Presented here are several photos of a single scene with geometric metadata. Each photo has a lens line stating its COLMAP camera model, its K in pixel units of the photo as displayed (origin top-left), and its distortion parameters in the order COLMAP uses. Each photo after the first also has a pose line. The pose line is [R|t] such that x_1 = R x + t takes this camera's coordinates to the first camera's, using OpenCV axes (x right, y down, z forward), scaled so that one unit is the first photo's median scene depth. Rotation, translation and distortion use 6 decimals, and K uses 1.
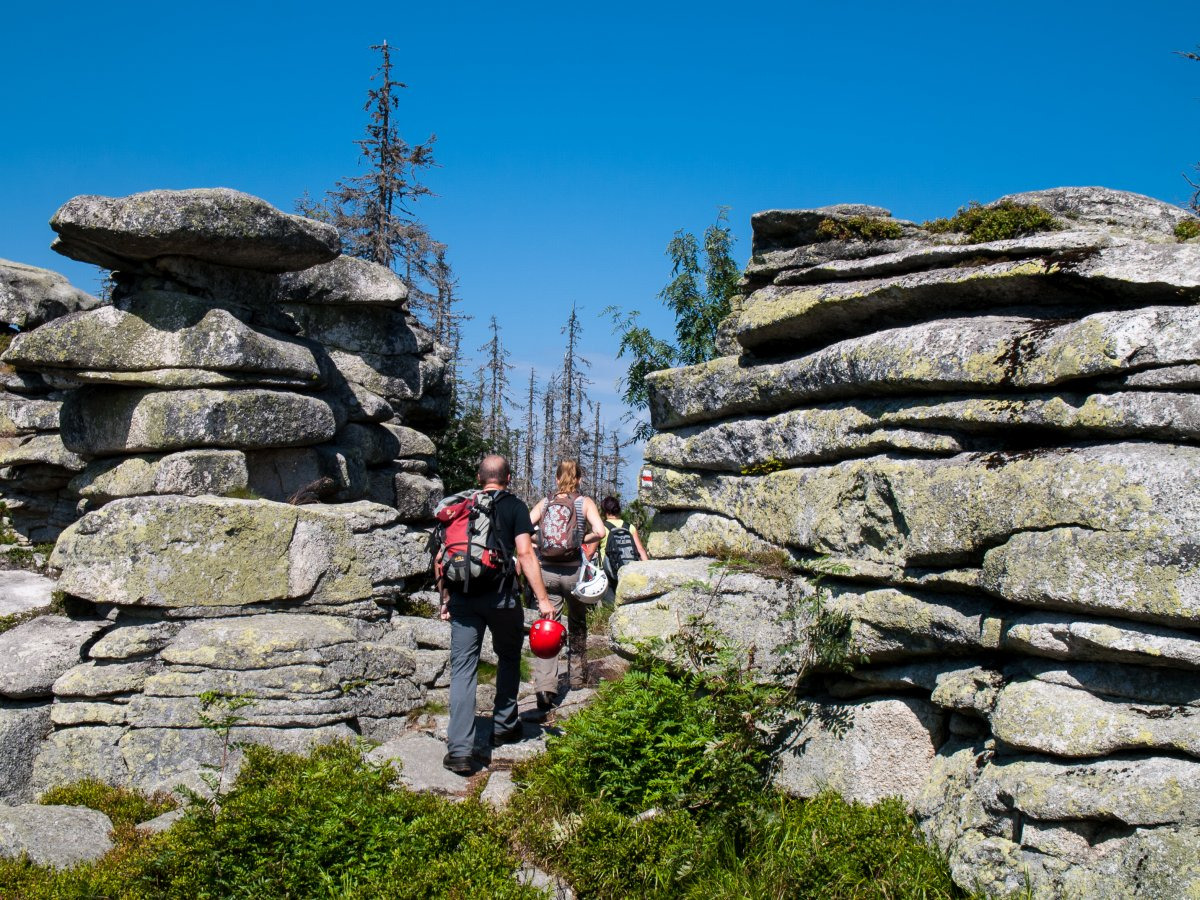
lens RADIAL K [[1820.0, 0, 595.4], [0, 1820.0, 454.2], [0, 0, 1]] dist [0.017268, 0.000000]
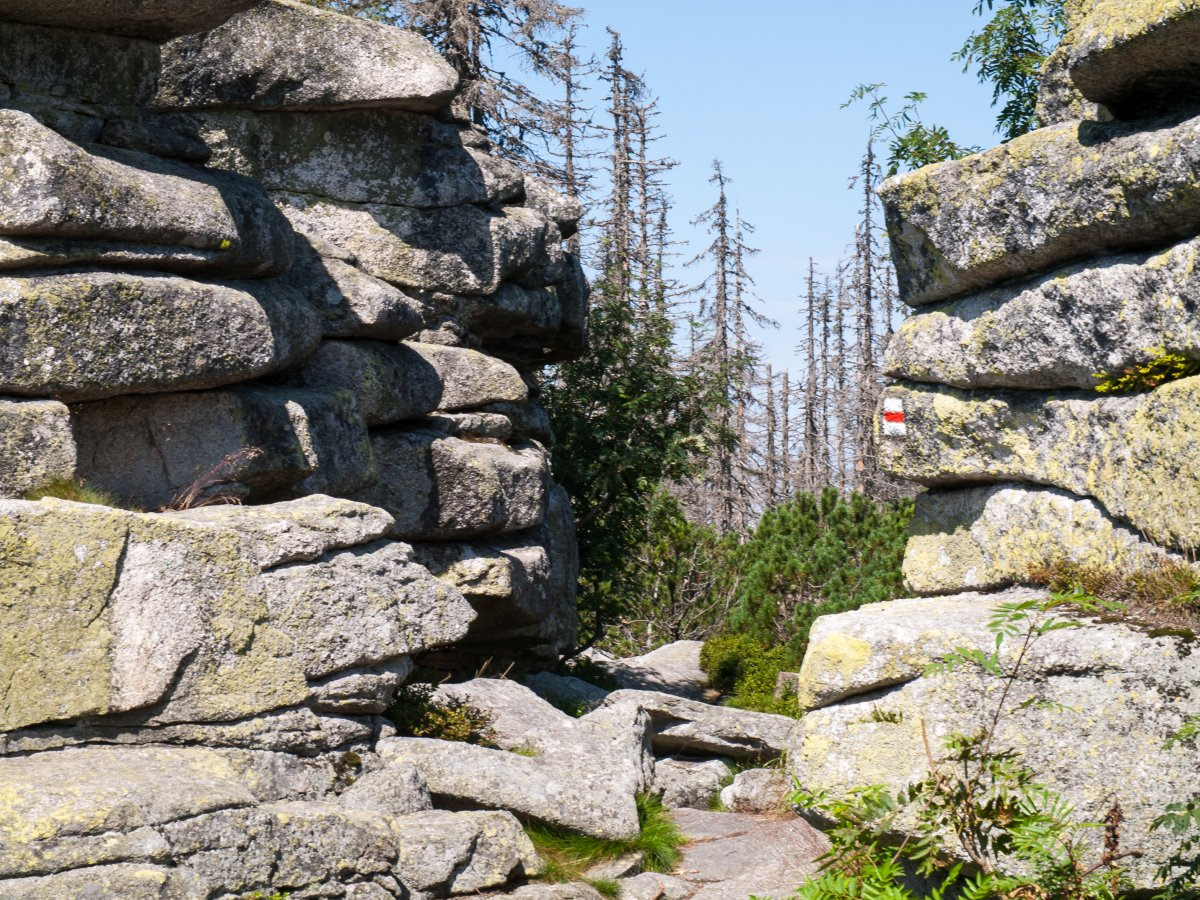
lens RADIAL K [[3126.9, 0, 602.8], [0, 3126.9, 445.0], [0, 0, 1]] dist [0.031629, 0.000000]
pose [[0.992998, -0.043336, -0.109896, 0.040650], [0.044273, 0.999001, 0.006100, 0.012194], [0.109522, -0.010923, 0.993924, 0.224536]]
